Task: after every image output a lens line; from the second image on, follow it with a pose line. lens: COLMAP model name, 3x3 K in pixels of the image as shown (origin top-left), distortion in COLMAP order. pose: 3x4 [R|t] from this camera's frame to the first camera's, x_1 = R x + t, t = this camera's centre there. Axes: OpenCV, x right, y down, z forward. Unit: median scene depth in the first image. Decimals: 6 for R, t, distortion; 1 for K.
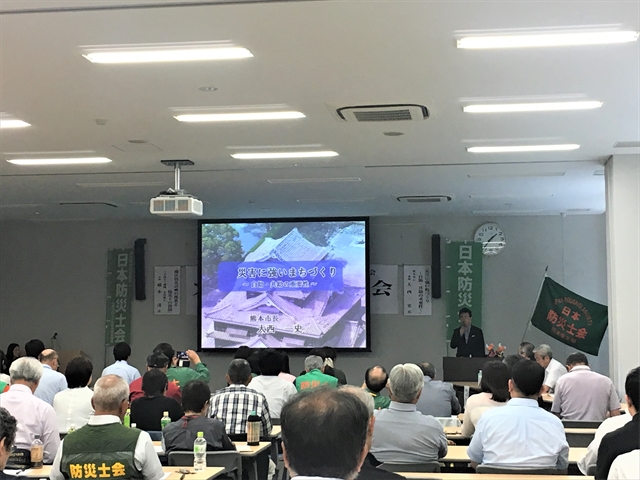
lens RADIAL K [[1114.1, 0, 320.0], [0, 1114.1, 240.0], [0, 0, 1]] dist [0.004159, 0.026062]
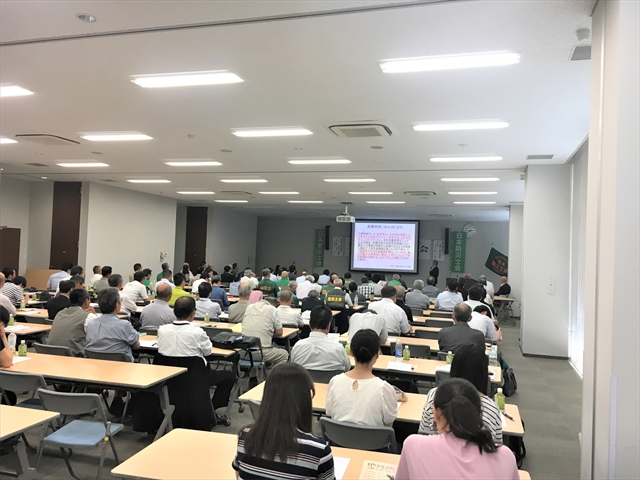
lens RADIAL K [[539.4, 0, 320.0], [0, 539.4, 240.0], [0, 0, 1]] dist [0.058368, -0.005736]
pose [[0.987576, 0.036902, -0.152750, 0.010071], [-0.030361, 0.998528, 0.044934, -0.023888], [0.154183, -0.039738, 0.987243, -0.225146]]
